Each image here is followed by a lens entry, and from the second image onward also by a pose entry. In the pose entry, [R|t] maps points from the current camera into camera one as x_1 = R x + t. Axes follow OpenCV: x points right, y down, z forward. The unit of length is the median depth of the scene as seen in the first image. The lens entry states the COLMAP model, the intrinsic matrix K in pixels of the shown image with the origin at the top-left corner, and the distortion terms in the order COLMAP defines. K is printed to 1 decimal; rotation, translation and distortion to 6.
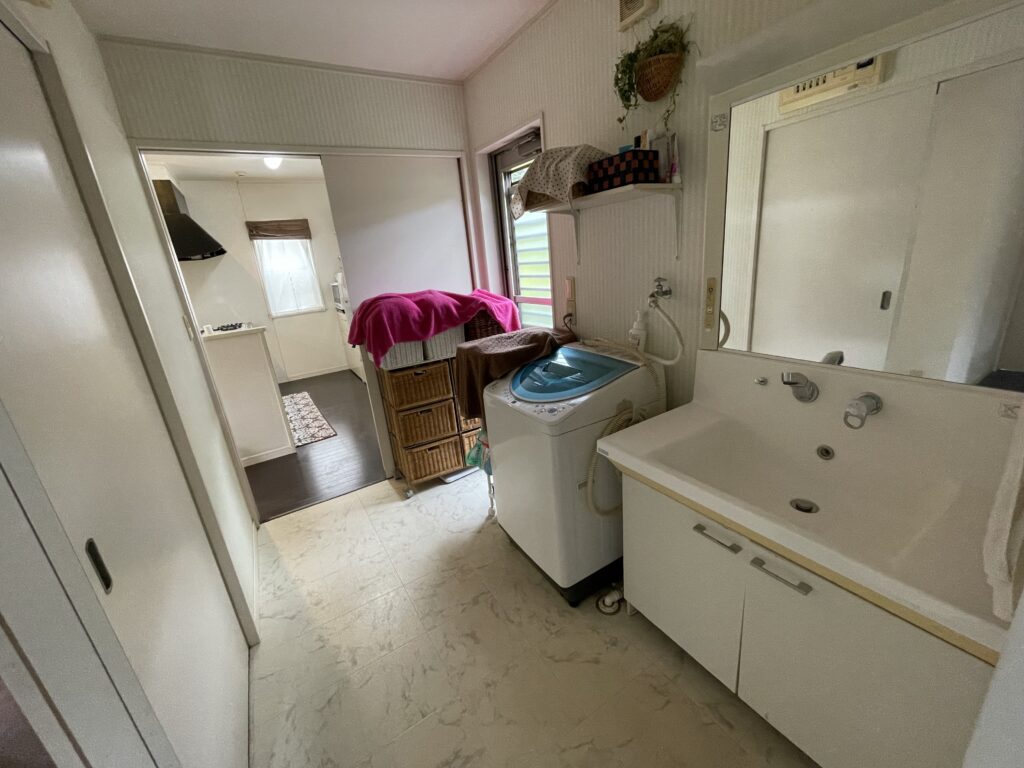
lens RADIAL K [[412.5, 0, 512.5], [0, 412.5, 378.7], [0, 0, 1]] dist [-0.005602, -0.000004]
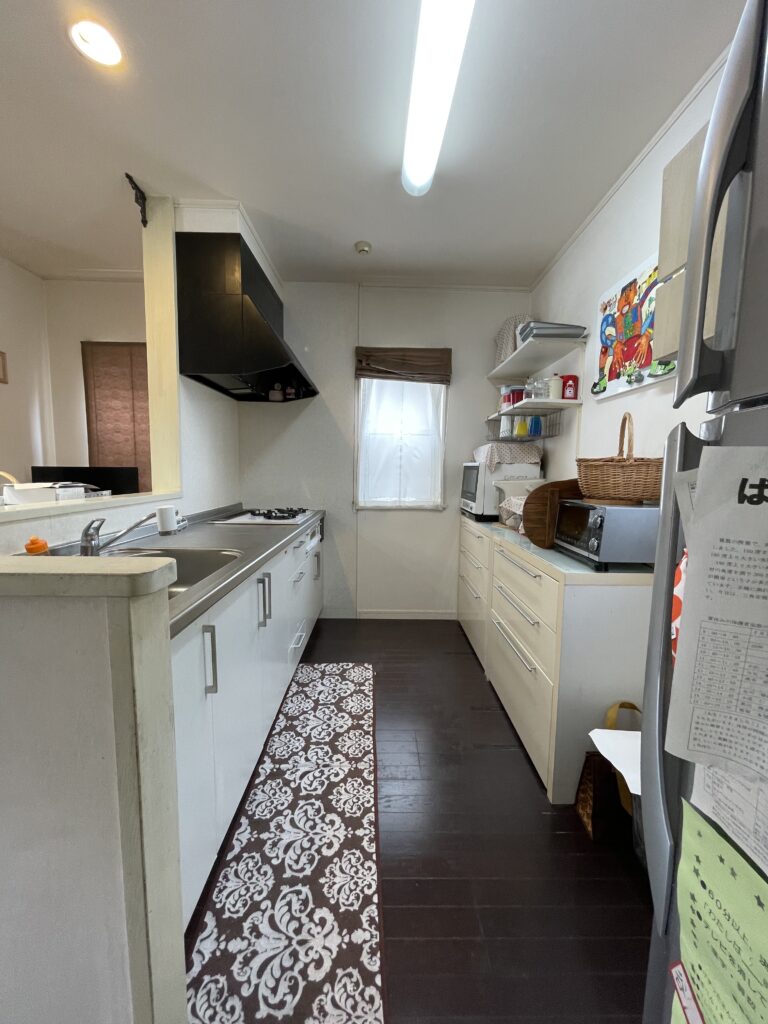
lens RADIAL K [[412.5, 0, 387.3], [0, 412.5, 513.3], [0, 0, 1]] dist [-0.005602, -0.000004]
pose [[0.852388, 0.156636, -0.498899, -0.257606], [-0.242180, 0.963842, -0.111162, -0.087771], [0.463448, 0.215577, 0.859501, 0.525800]]
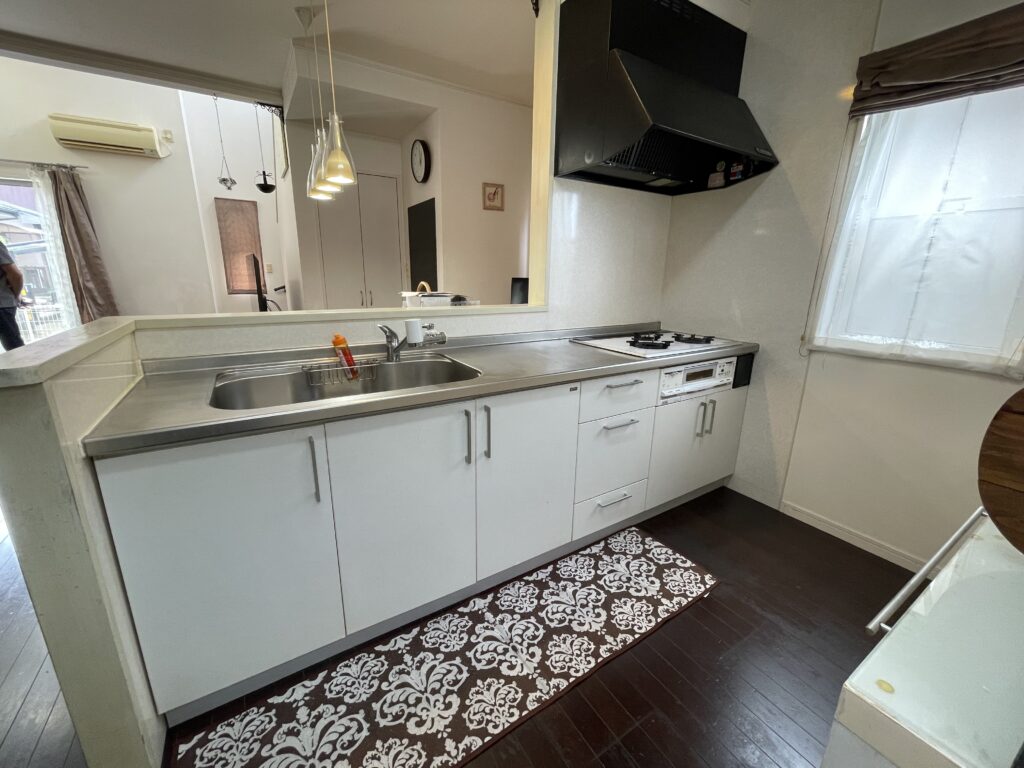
lens RADIAL K [[412.5, 0, 515.3], [0, 412.5, 381.3], [0, 0, 1]] dist [-0.005602, -0.000004]
pose [[0.003745, 0.341967, -0.939704, -0.237043], [-0.311454, 0.893369, 0.323864, -0.159874], [0.950254, 0.291462, 0.109853, 0.730520]]
